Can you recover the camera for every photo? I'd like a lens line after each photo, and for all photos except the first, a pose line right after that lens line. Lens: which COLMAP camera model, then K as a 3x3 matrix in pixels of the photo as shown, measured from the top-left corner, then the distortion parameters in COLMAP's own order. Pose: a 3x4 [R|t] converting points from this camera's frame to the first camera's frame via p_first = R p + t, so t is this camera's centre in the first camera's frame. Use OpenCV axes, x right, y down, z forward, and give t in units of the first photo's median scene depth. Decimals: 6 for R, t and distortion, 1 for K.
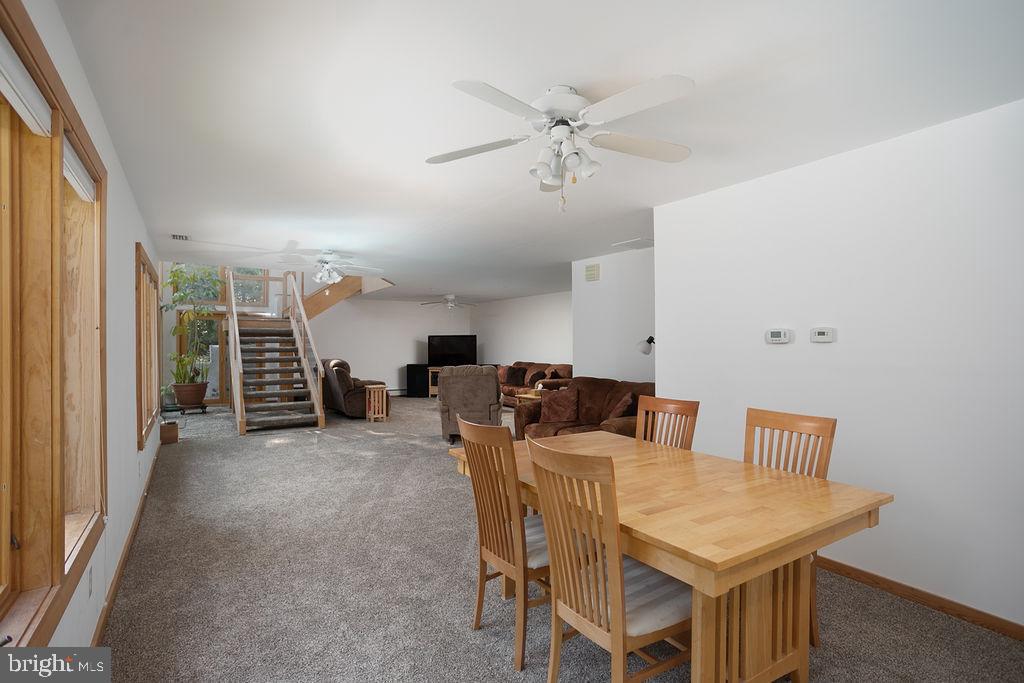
lens RADIAL K [[505.3, 0, 512.0], [0, 505.3, 341.5], [0, 0, 1]] dist [-0.026600, 0.016331]
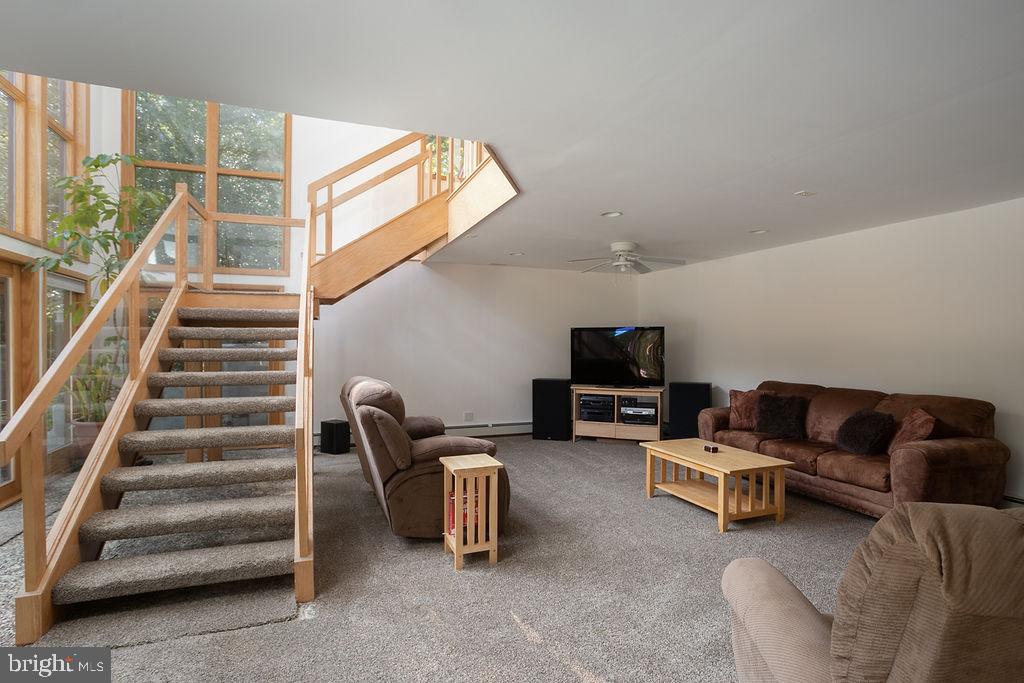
lens RADIAL K [[505.3, 0, 512.0], [0, 505.3, 341.5], [0, 0, 1]] dist [-0.026600, 0.016331]
pose [[0.977553, 0.004196, -0.210646, -0.141340], [-0.004522, 0.999989, -0.001066, 0.004491], [0.210639, 0.001994, 0.977562, 0.559376]]
